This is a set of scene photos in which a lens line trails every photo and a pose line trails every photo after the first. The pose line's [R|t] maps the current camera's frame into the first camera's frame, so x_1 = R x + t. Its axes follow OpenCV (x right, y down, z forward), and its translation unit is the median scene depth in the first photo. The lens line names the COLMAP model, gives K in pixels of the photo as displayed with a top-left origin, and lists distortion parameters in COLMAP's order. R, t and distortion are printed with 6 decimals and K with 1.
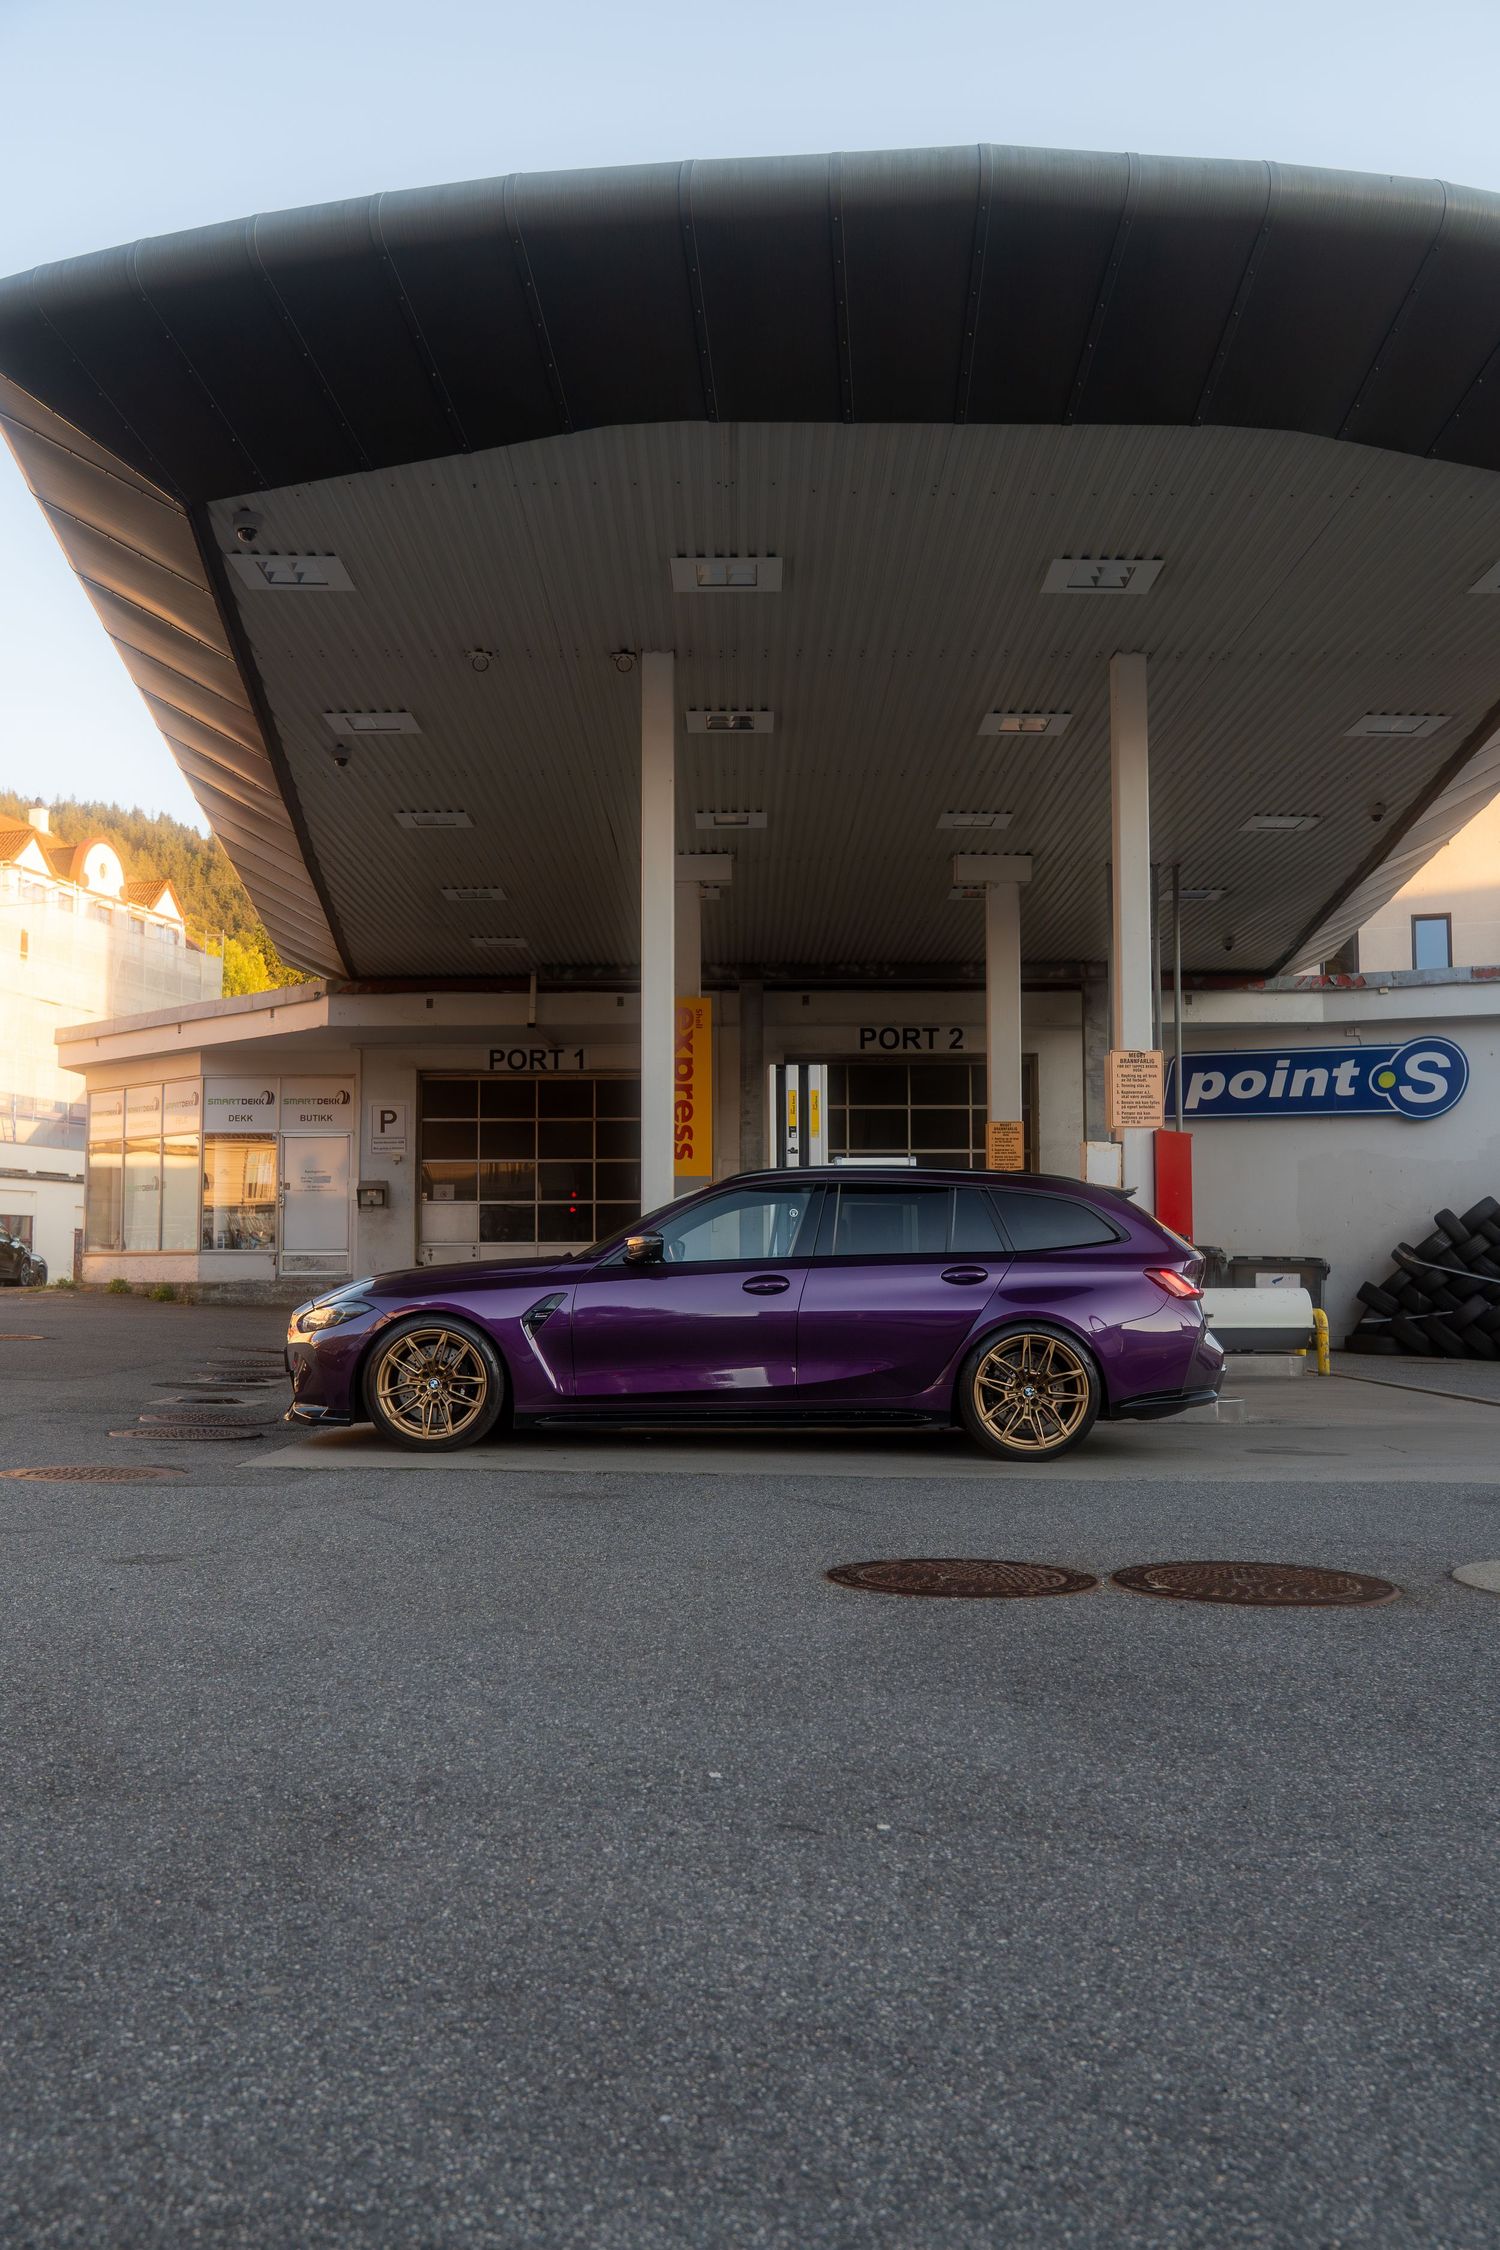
lens RADIAL K [[1840.5, 0, 776.2], [0, 1840.5, 1210.7], [0, 0, 1]] dist [-0.002597, -0.000017]
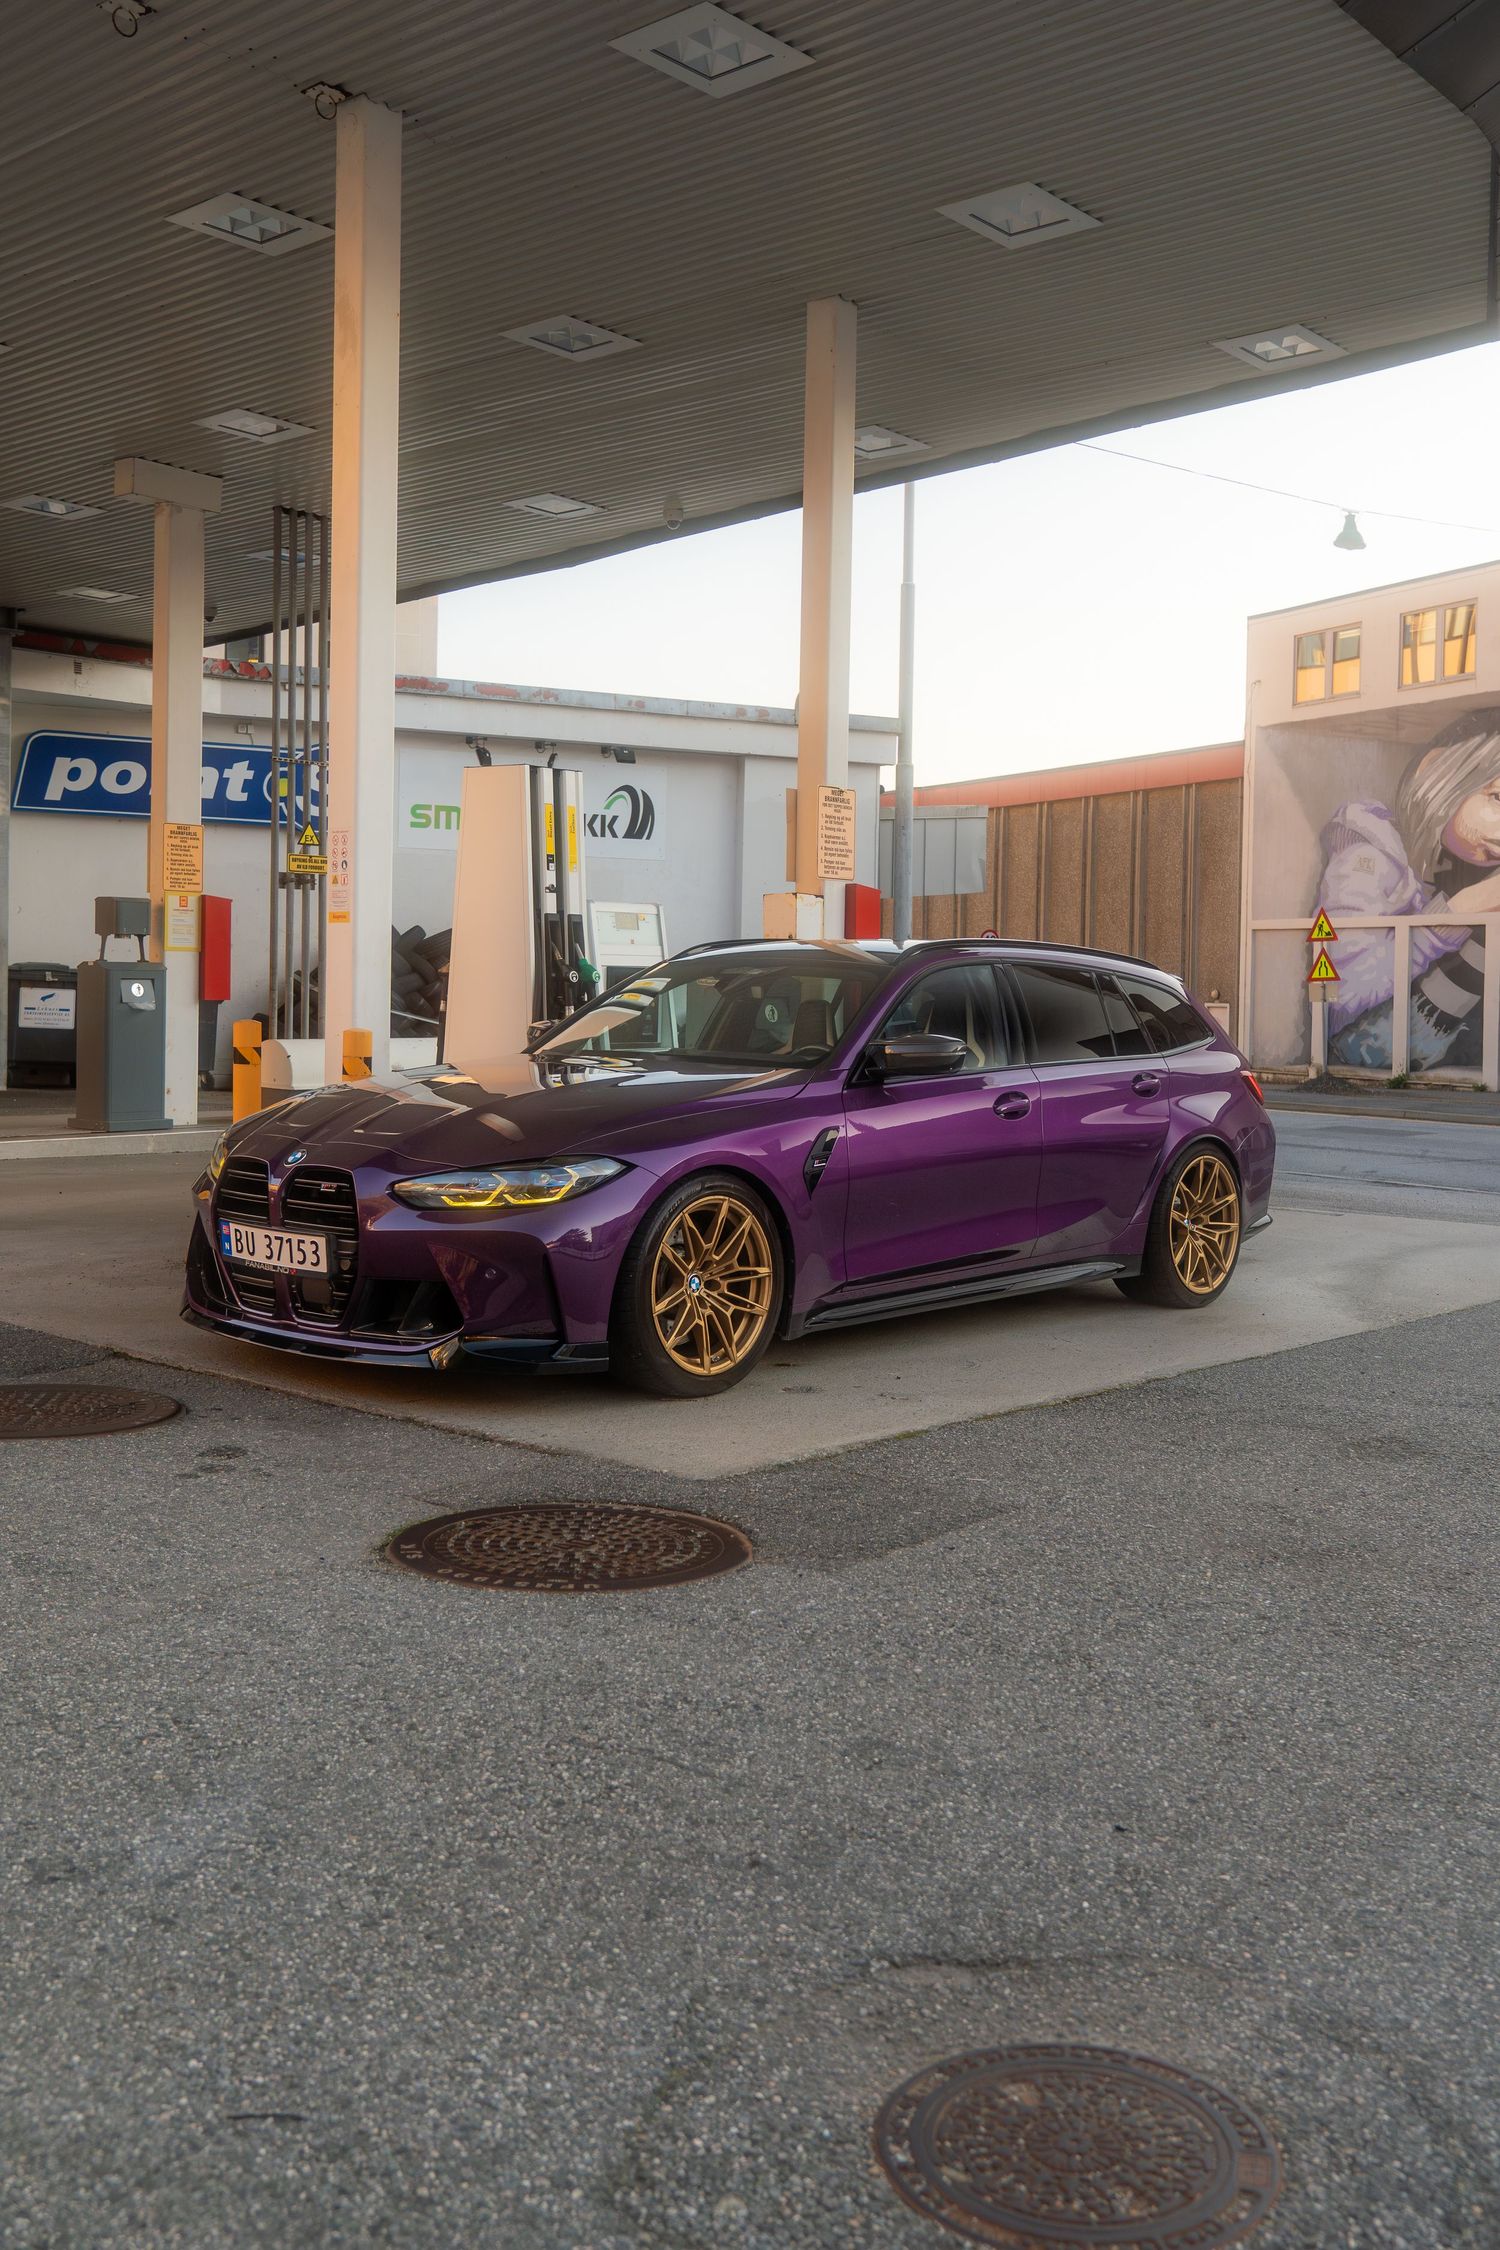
lens RADIAL K [[1982.6, 0, 738.9], [0, 1982.6, 1047.4], [0, 0, 1]] dist [0.006215, 0.006120]
pose [[0.696158, -0.007196, 0.717853, -0.457310], [-0.044479, 0.997596, 0.053134, -0.014156], [-0.716510, -0.068919, 0.694164, 0.377919]]
